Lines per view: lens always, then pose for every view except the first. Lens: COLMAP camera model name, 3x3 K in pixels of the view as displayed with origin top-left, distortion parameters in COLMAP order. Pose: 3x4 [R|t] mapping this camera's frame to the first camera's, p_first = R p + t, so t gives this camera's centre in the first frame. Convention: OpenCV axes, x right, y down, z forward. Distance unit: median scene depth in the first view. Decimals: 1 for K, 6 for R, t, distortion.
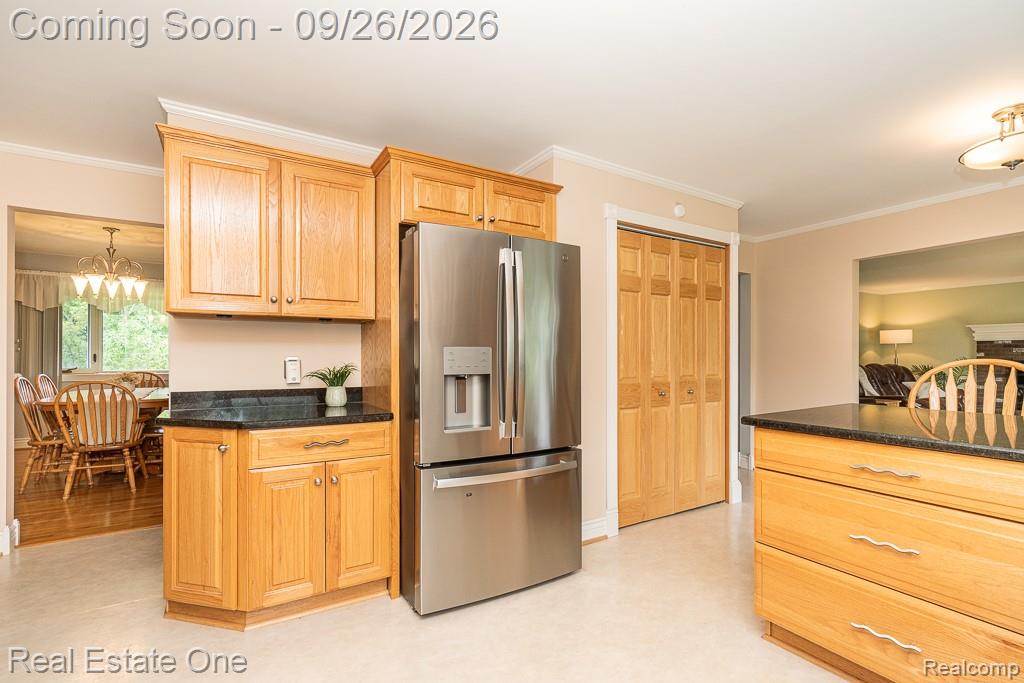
lens RADIAL K [[466.6, 0, 514.0], [0, 466.6, 359.9], [0, 0, 1]] dist [-0.001950, -0.000008]
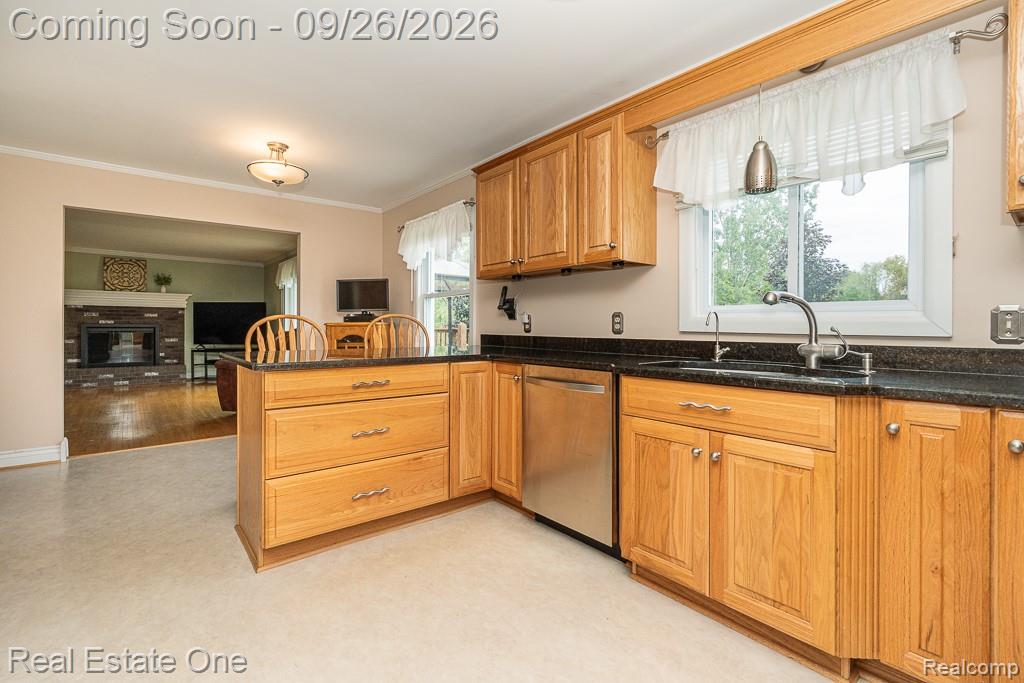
lens RADIAL K [[464.9, 0, 520.3], [0, 464.9, 325.0], [0, 0, 1]] dist [-0.004824, -0.000057]
pose [[-0.162770, 0.004766, 0.986652, -0.172640], [0.001004, 0.999989, -0.004665, 0.010686], [-0.986663, 0.000231, -0.162773, 0.161133]]
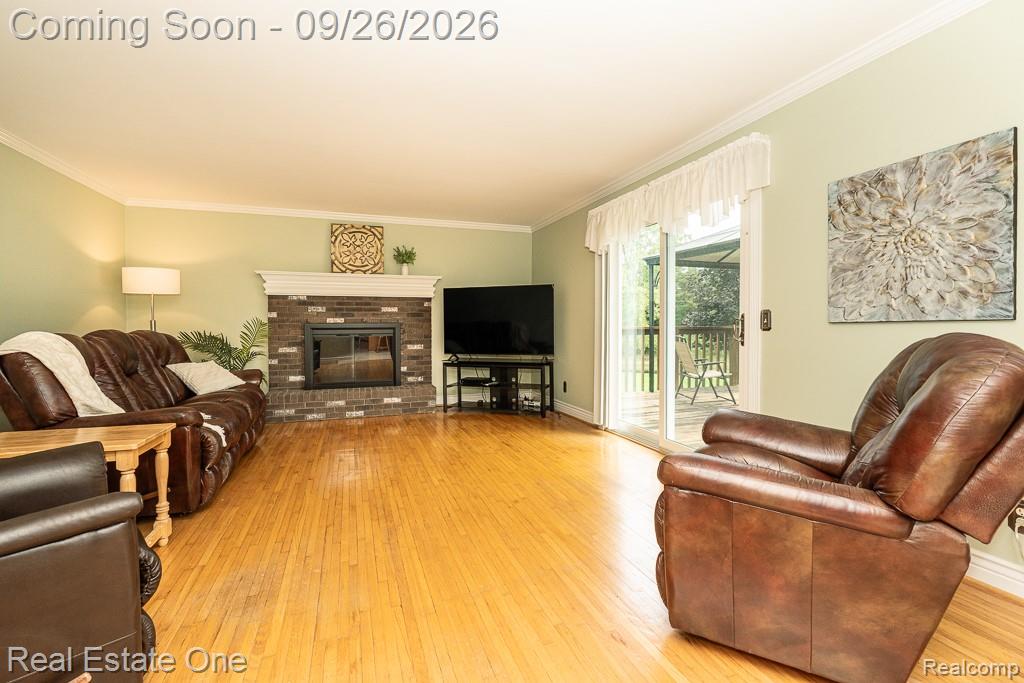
lens RADIAL K [[464.9, 0, 520.3], [0, 464.9, 325.0], [0, 0, 1]] dist [-0.004824, -0.000057]
pose [[0.194837, -0.002451, 0.980833, 0.415727], [0.007193, 0.999974, 0.001070, 0.006081], [-0.980809, 0.006847, 0.194849, 0.526476]]
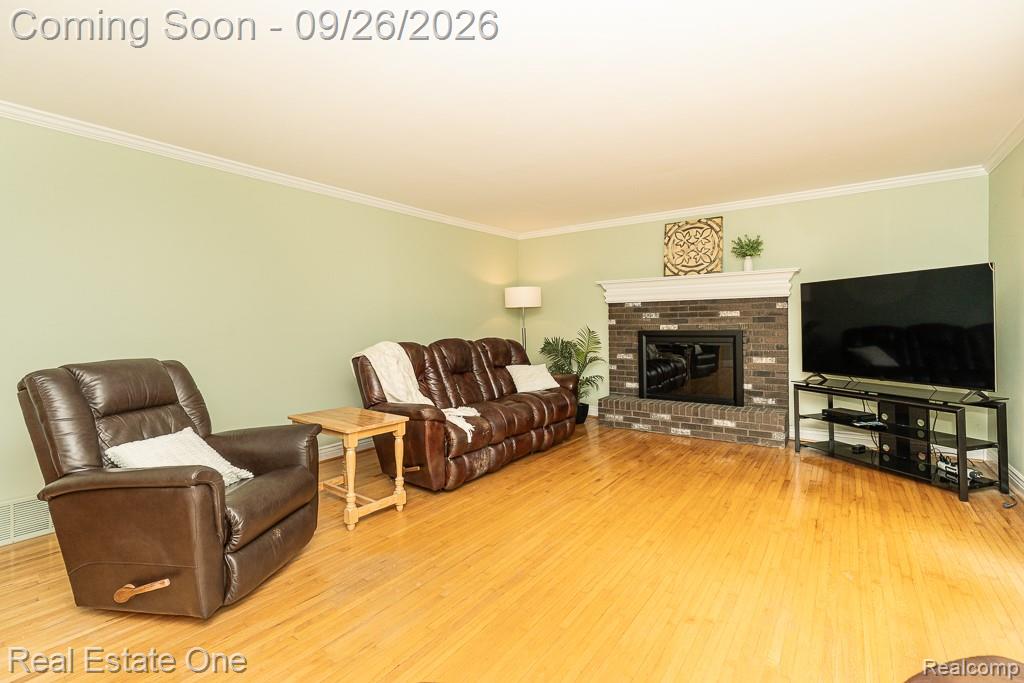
lens RADIAL K [[464.9, 0, 520.3], [0, 464.9, 325.0], [0, 0, 1]] dist [-0.004824, -0.000057]
pose [[0.918834, -0.008644, 0.394550, 0.610210], [0.010905, 0.999934, -0.003489, -0.005924], [-0.394494, 0.007508, 0.918868, 0.411531]]
